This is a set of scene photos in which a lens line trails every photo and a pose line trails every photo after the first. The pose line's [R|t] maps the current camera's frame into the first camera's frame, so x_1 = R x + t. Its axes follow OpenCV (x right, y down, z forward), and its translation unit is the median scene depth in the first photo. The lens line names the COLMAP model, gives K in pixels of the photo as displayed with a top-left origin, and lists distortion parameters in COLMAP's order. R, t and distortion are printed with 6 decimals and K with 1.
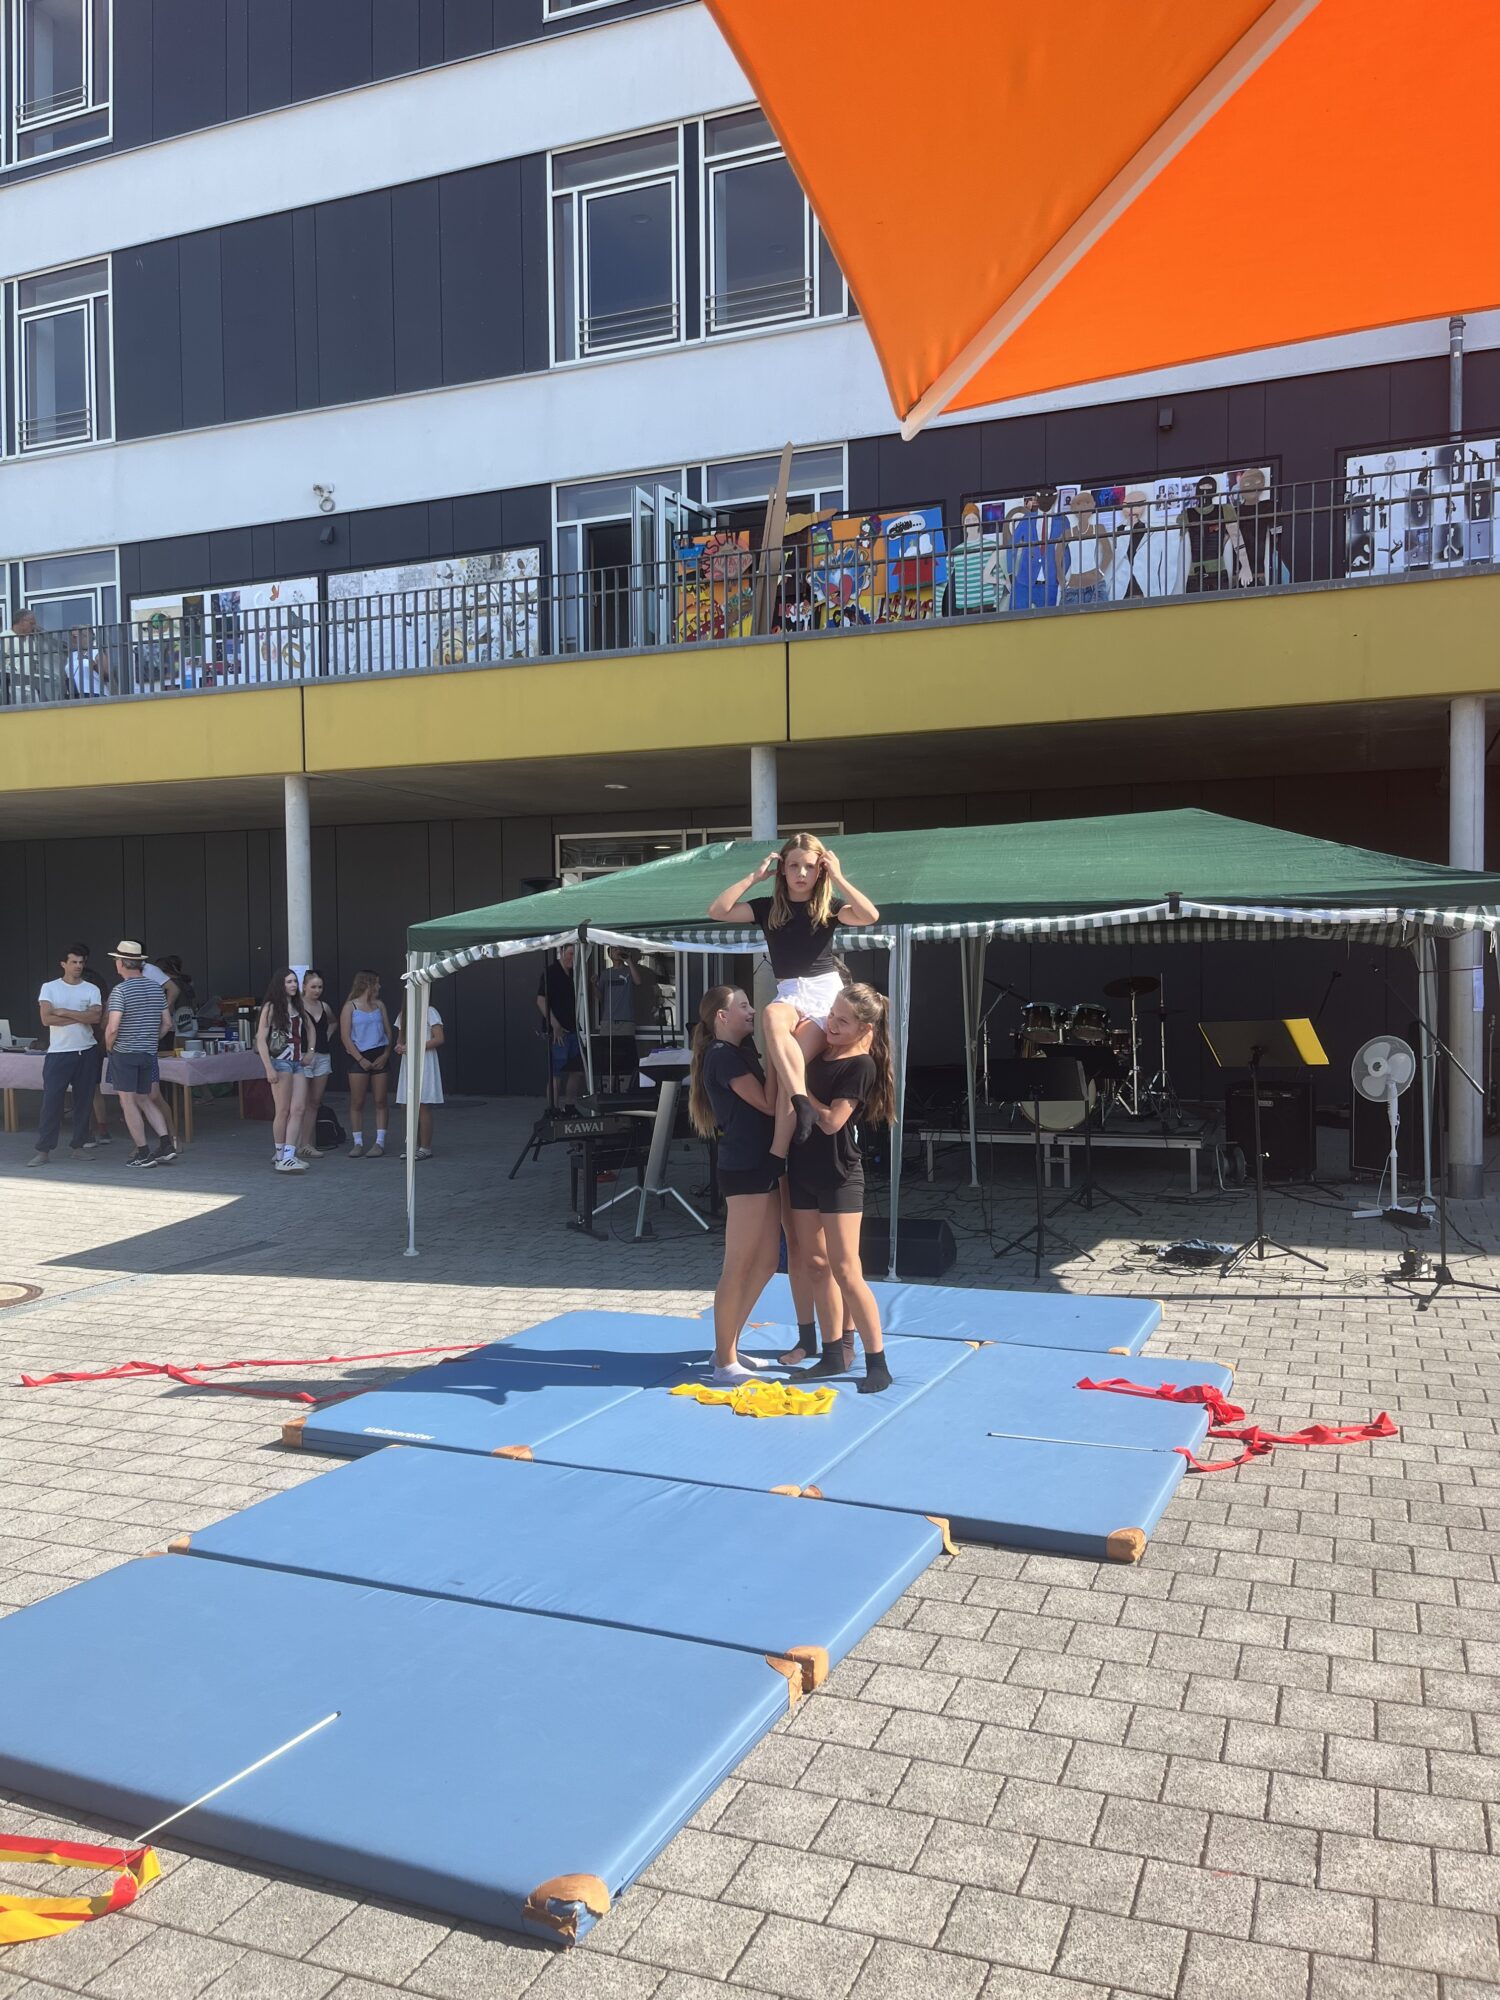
lens RADIAL K [[1515.0, 0, 740.9], [0, 1515.0, 1010.8], [0, 0, 1]] dist [0.057256, -0.075330]
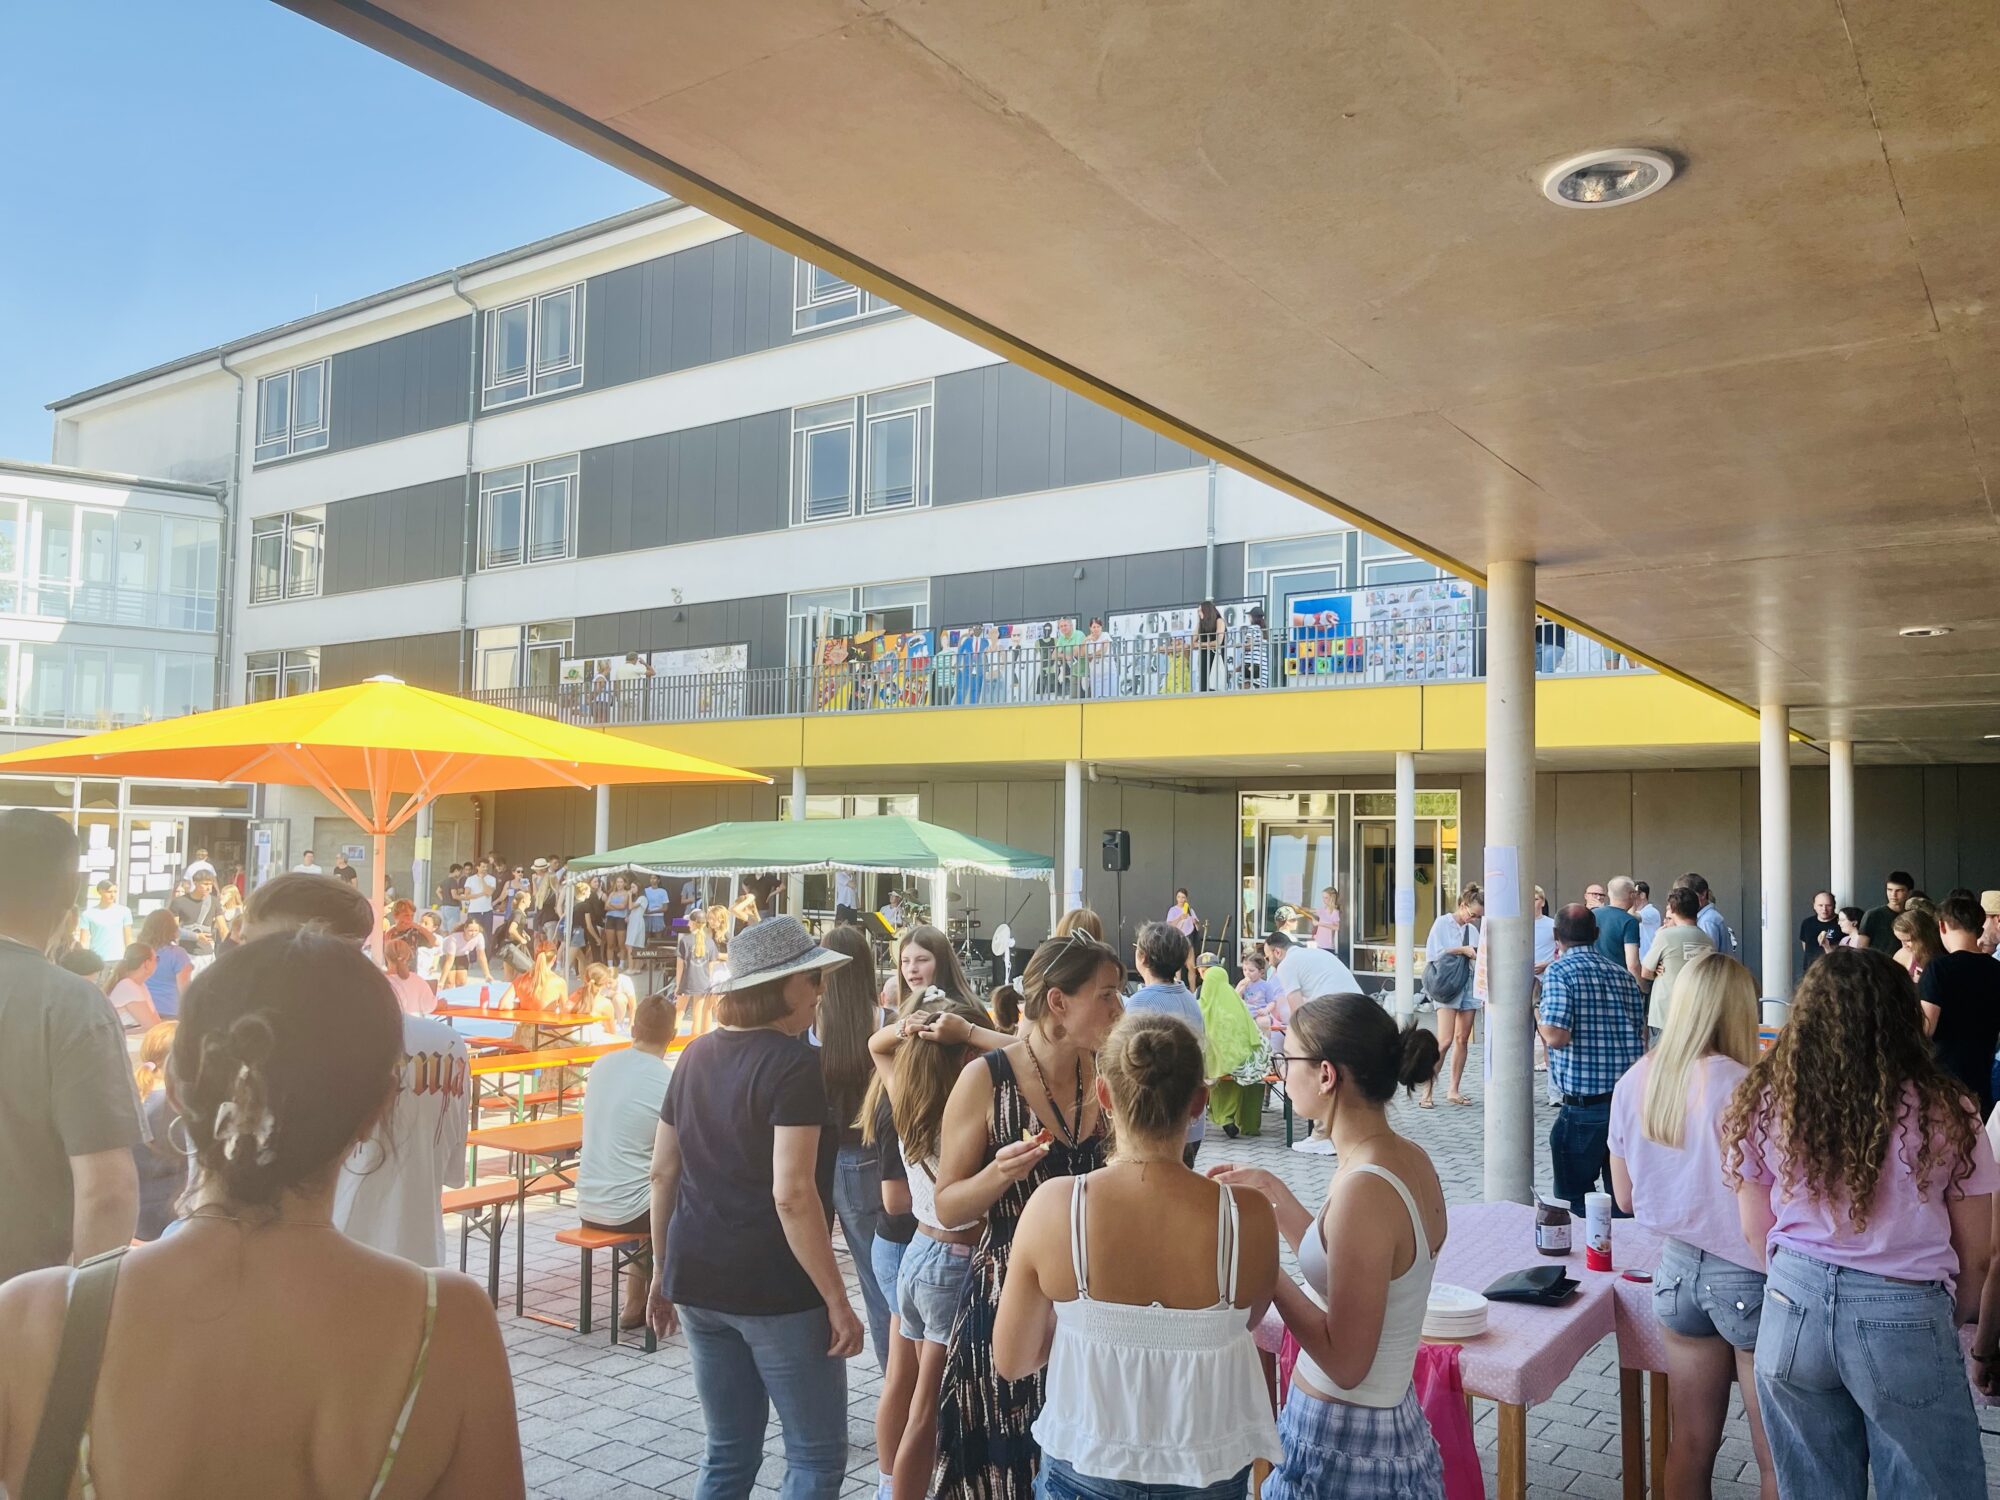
lens RADIAL K [[1515.0, 0, 970.2], [0, 1515.0, 772.2], [0, 0, 1]] dist [0.057256, -0.075330]
pose [[0.969646, 0.013386, -0.244146, 0.895364], [-0.034413, 0.996033, -0.082066, -0.020082], [0.242079, 0.087976, 0.966260, -1.056065]]
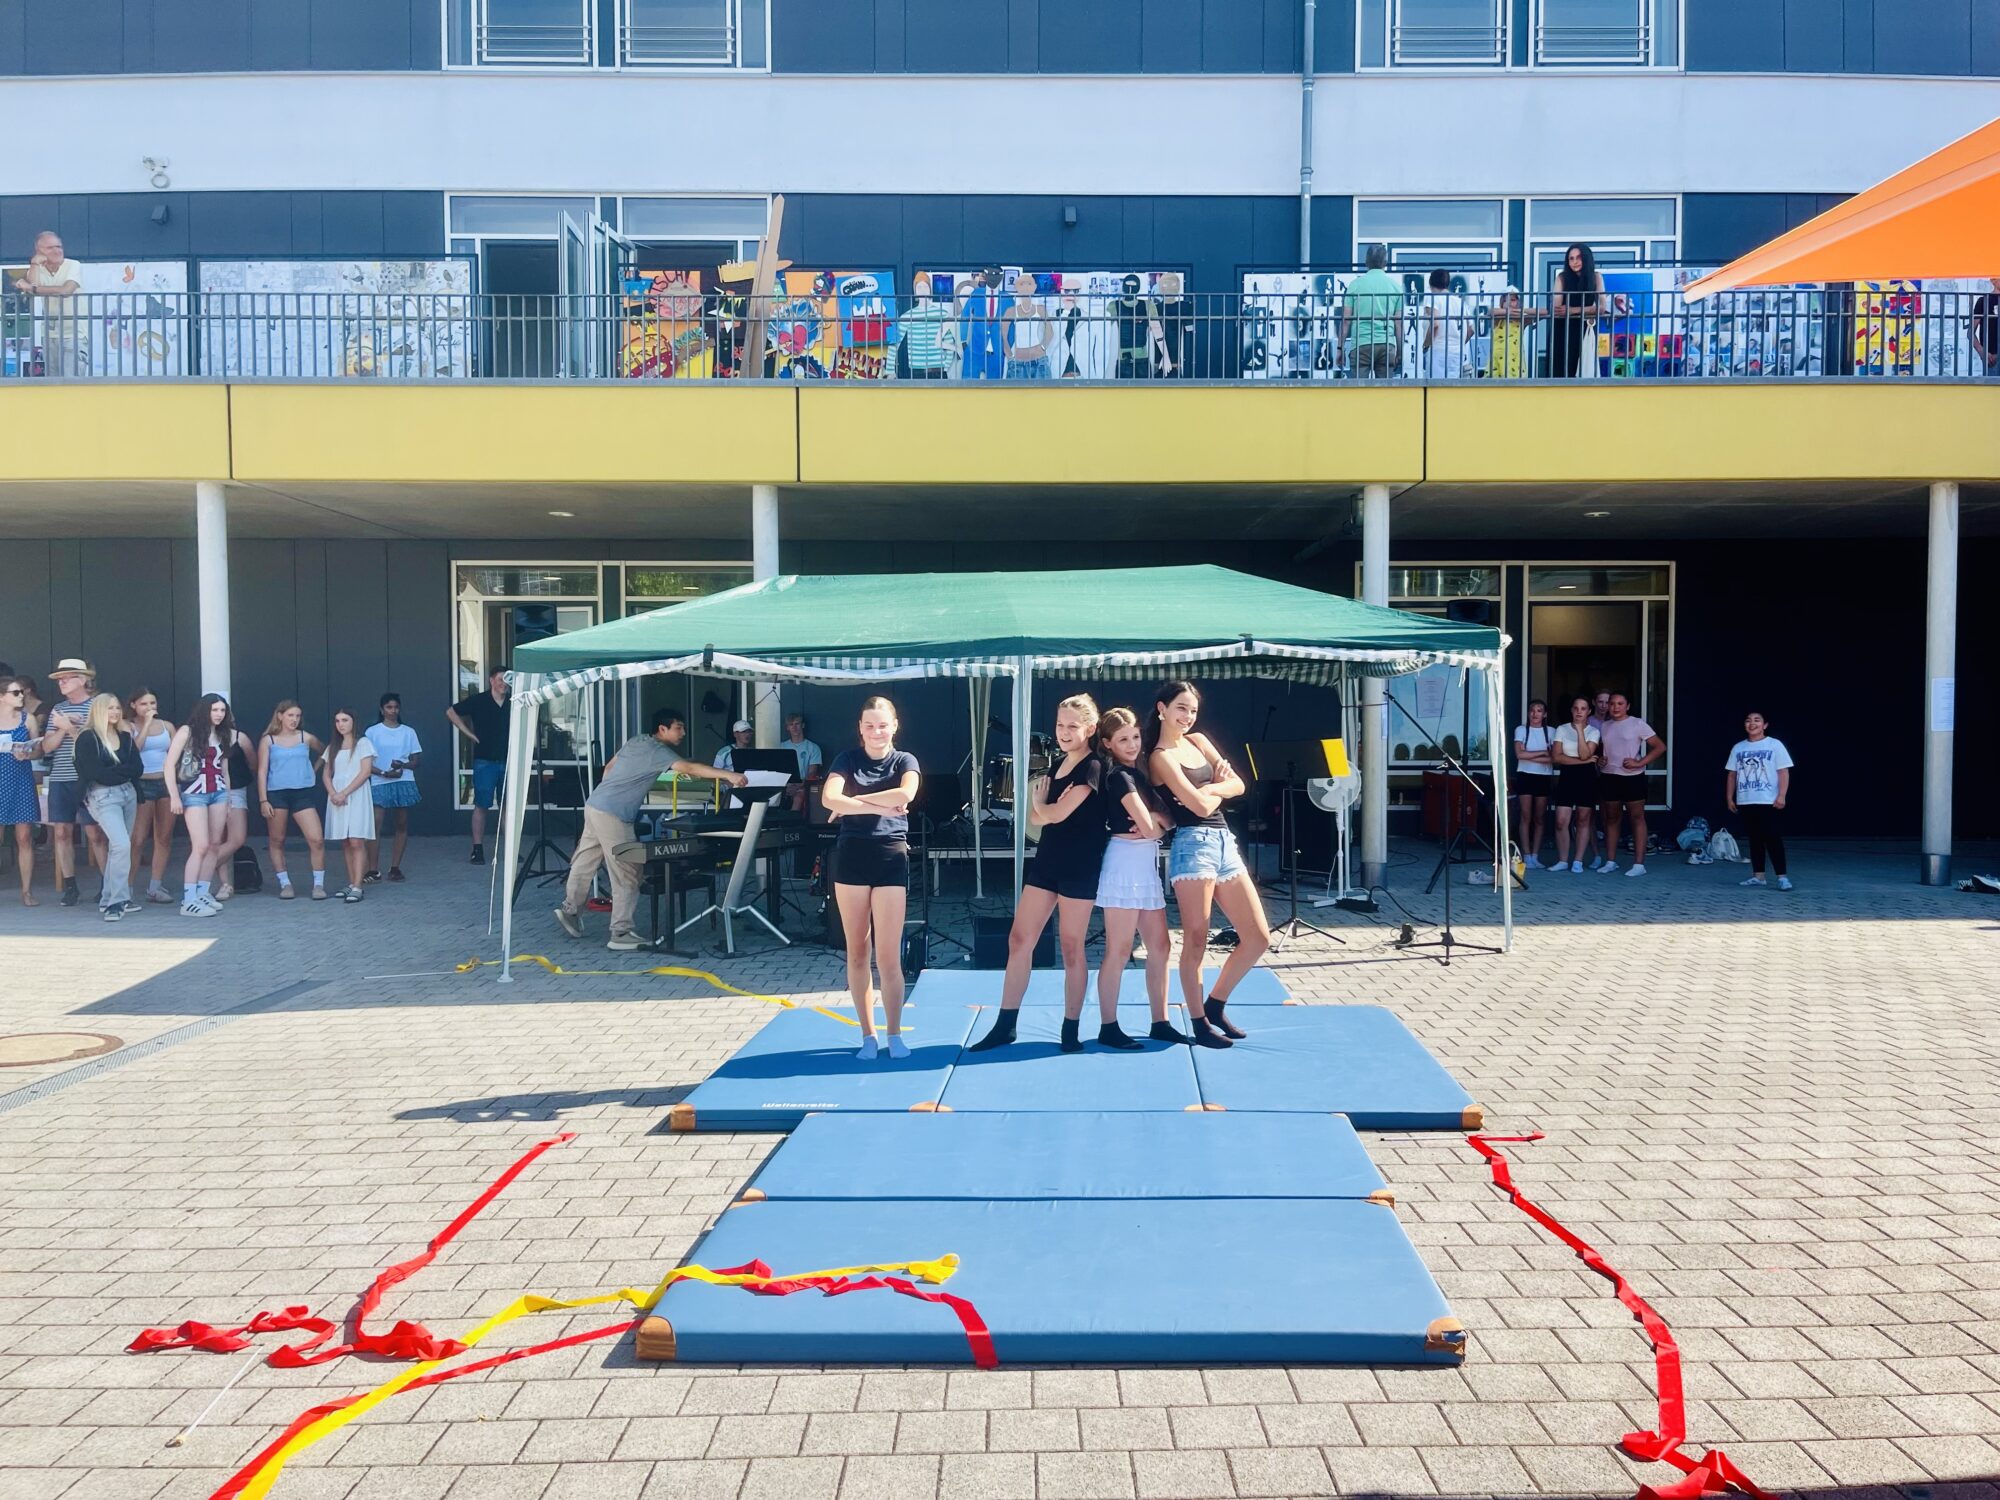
lens RADIAL K [[1515.0, 0, 1005.2], [0, 1515.0, 770.9], [0, 0, 1]] dist [0.057256, -0.075330]
pose [[0.929202, -0.004723, 0.369543, -0.277770], [0.002133, 0.999970, 0.007418, 0.017390], [-0.369567, -0.006105, 0.929184, -0.035856]]
